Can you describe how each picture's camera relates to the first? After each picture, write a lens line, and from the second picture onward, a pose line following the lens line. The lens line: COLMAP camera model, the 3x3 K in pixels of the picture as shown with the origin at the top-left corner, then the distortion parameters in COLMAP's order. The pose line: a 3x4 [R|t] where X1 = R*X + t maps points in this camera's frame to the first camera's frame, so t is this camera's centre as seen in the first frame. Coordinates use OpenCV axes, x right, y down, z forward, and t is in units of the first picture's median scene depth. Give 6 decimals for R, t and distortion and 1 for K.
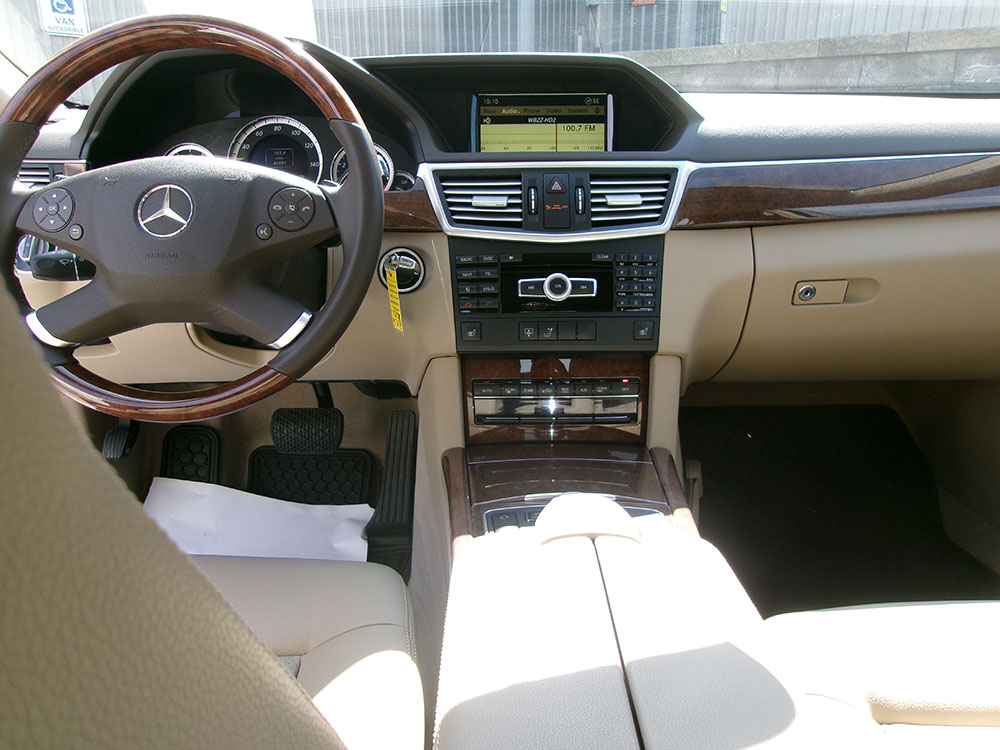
lens RADIAL K [[779.9, 0, 497.1], [0, 779.9, 341.5], [0, 0, 1]] dist [-0.034605, 0.076878]
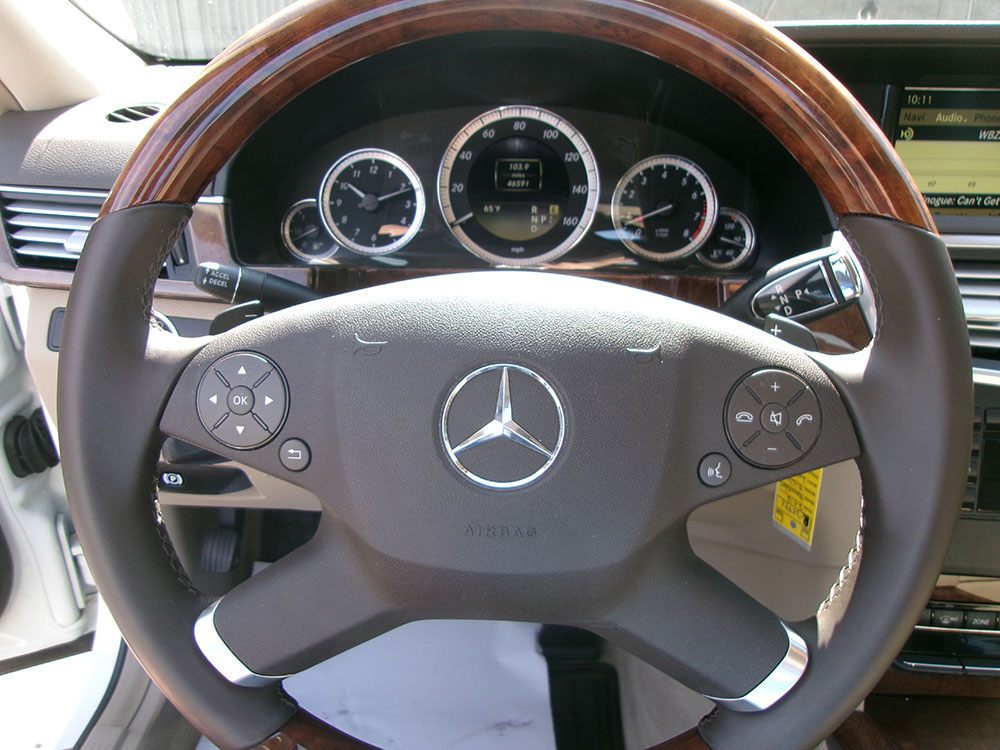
lens RADIAL K [[753.8, 0, 497.1], [0, 753.8, 353.4], [0, 0, 1]] dist [0.002372, 0.005059]
pose [[0.999613, 0.025614, 0.010878, -0.350303], [-0.026986, 0.987685, 0.154113, -0.221146], [-0.006797, -0.154346, 0.987993, 0.466242]]
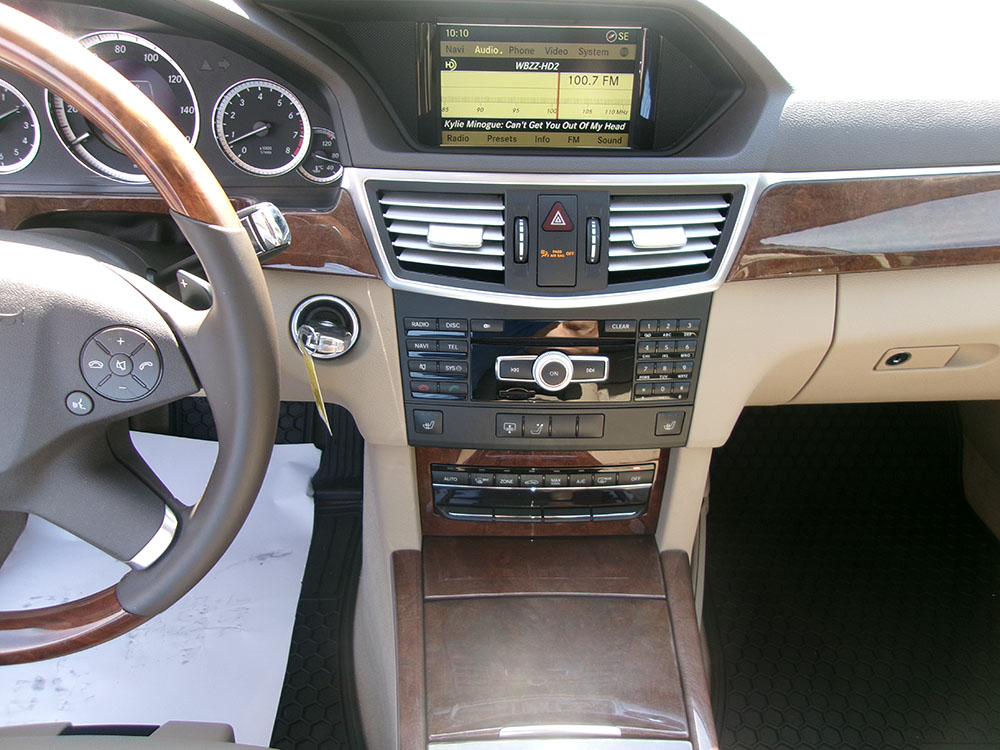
lens RADIAL K [[779.9, 0, 497.1], [0, 779.9, 341.5], [0, 0, 1]] dist [-0.034605, 0.076878]
pose [[0.998938, 0.004376, 0.045858, -0.003612], [-0.020491, 0.933776, 0.357271, -0.330290], [-0.041258, -0.357831, 0.932874, 0.358131]]
